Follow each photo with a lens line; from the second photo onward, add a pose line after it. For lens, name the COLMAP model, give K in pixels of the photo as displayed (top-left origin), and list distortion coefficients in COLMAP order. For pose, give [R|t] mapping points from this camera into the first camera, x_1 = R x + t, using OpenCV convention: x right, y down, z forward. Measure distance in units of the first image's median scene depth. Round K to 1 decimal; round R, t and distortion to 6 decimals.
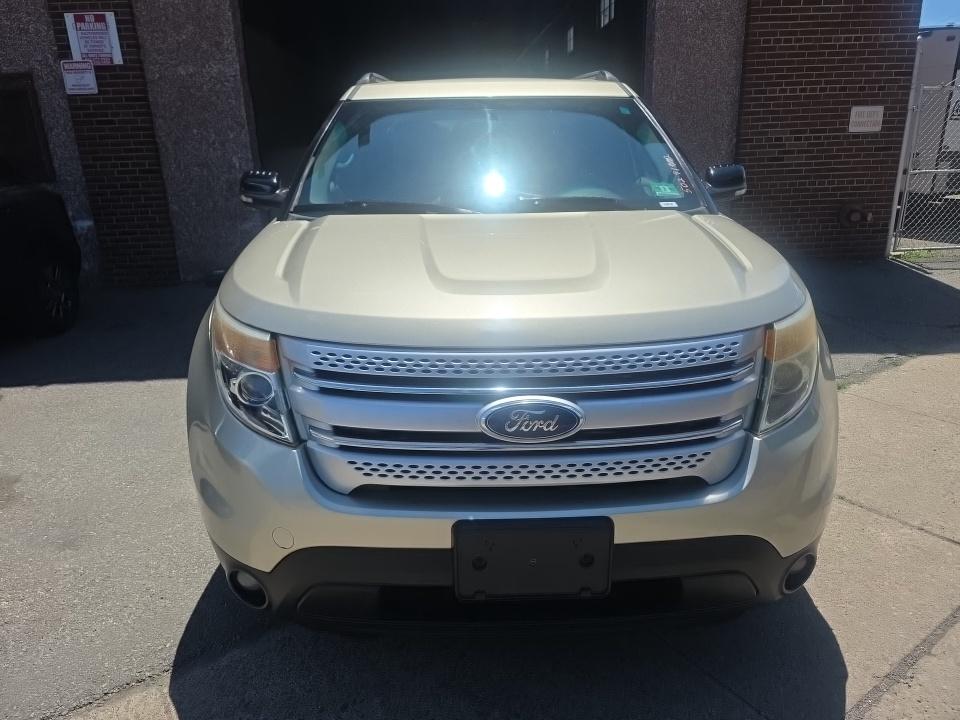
lens RADIAL K [[647.8, 0, 492.9], [0, 647.8, 360.2], [0, 0, 1]] dist [0.003354, -0.017515]
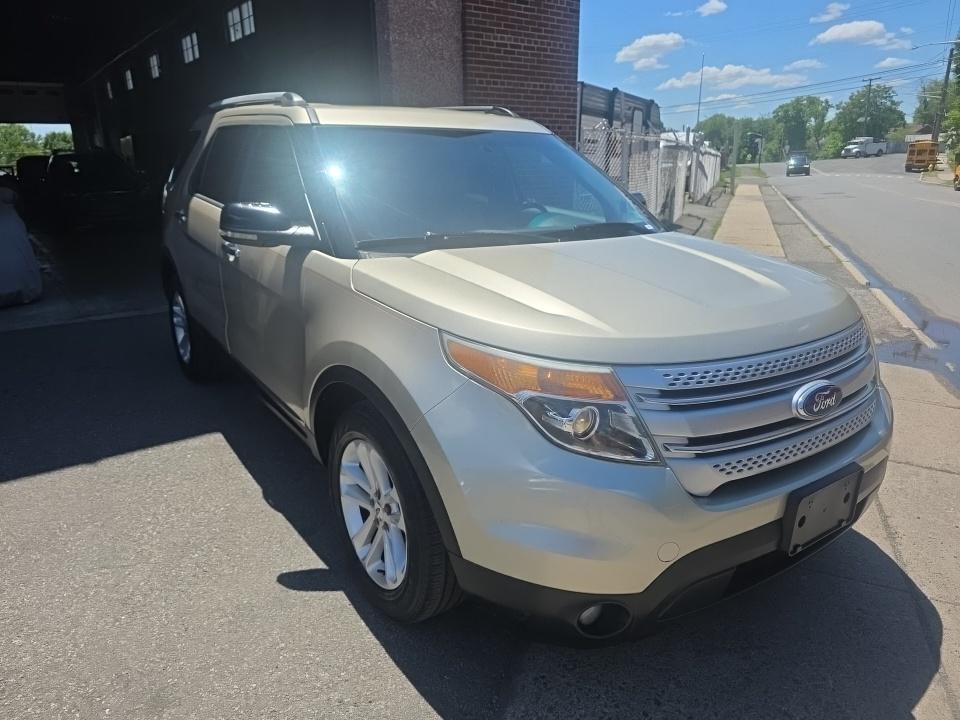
lens RADIAL K [[647.8, 0, 492.9], [0, 647.8, 360.2], [0, 0, 1]] dist [0.003354, -0.017515]
pose [[0.831160, -0.134485, 0.539524, -0.364595], [0.148662, 0.988734, 0.017438, -0.032767], [-0.535791, 0.065713, 0.841790, 0.080778]]
